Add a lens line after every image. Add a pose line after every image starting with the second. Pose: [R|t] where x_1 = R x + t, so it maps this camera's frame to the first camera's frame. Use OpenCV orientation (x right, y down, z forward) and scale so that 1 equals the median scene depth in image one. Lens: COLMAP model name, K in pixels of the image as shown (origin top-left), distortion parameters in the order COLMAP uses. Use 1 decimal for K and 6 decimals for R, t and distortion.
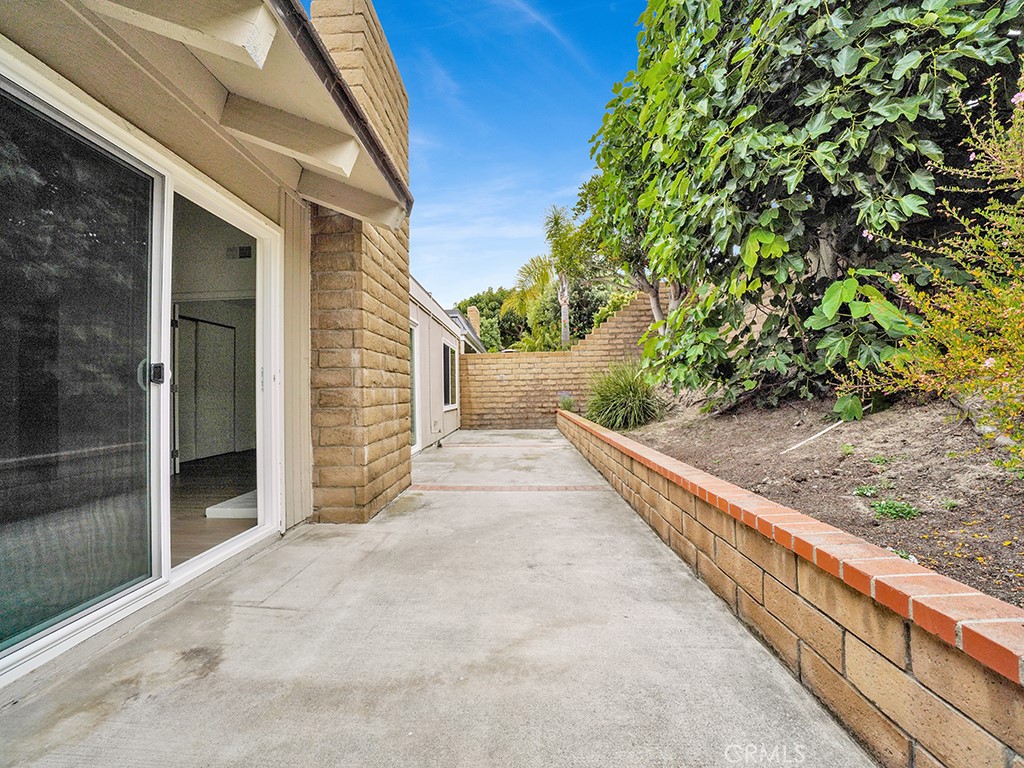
lens RADIAL K [[368.7, 0, 512.0], [0, 368.7, 385.7], [0, 0, 1]] dist [-0.022443, 0.000172]
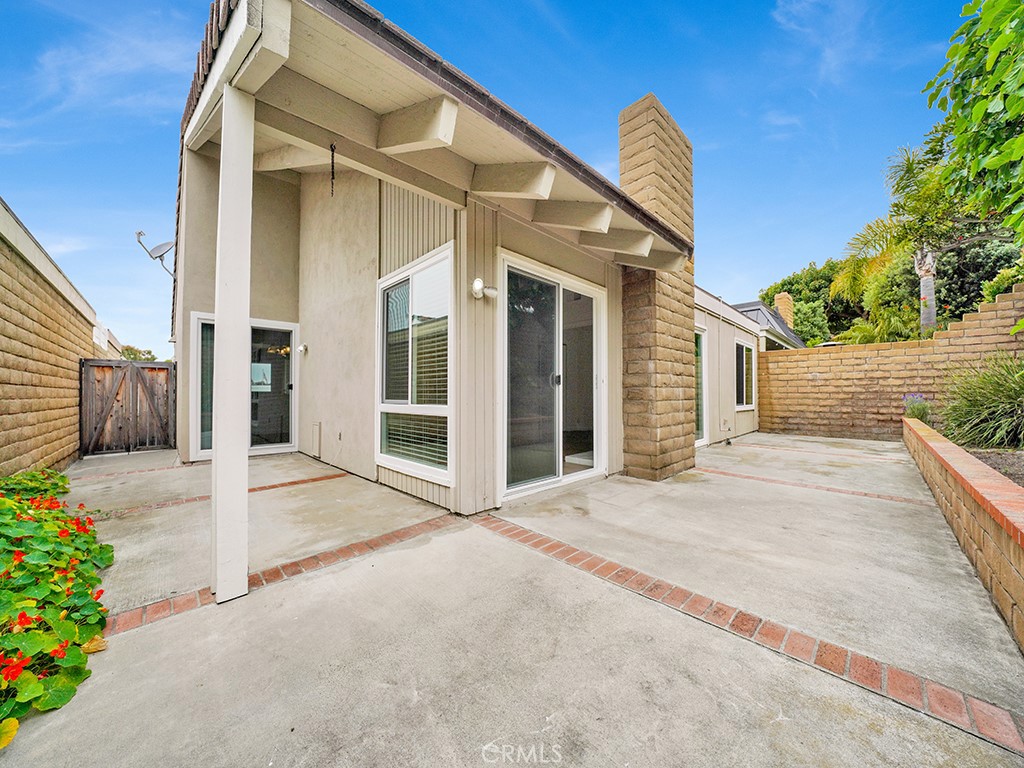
lens RADIAL K [[368.7, 0, 512.0], [0, 368.7, 385.7], [0, 0, 1]] dist [-0.022443, 0.000172]
pose [[0.726171, 0.004851, -0.687497, 0.095699], [-0.003246, 0.999988, 0.003627, -0.002471], [0.687506, -0.000403, 0.726179, -0.241606]]
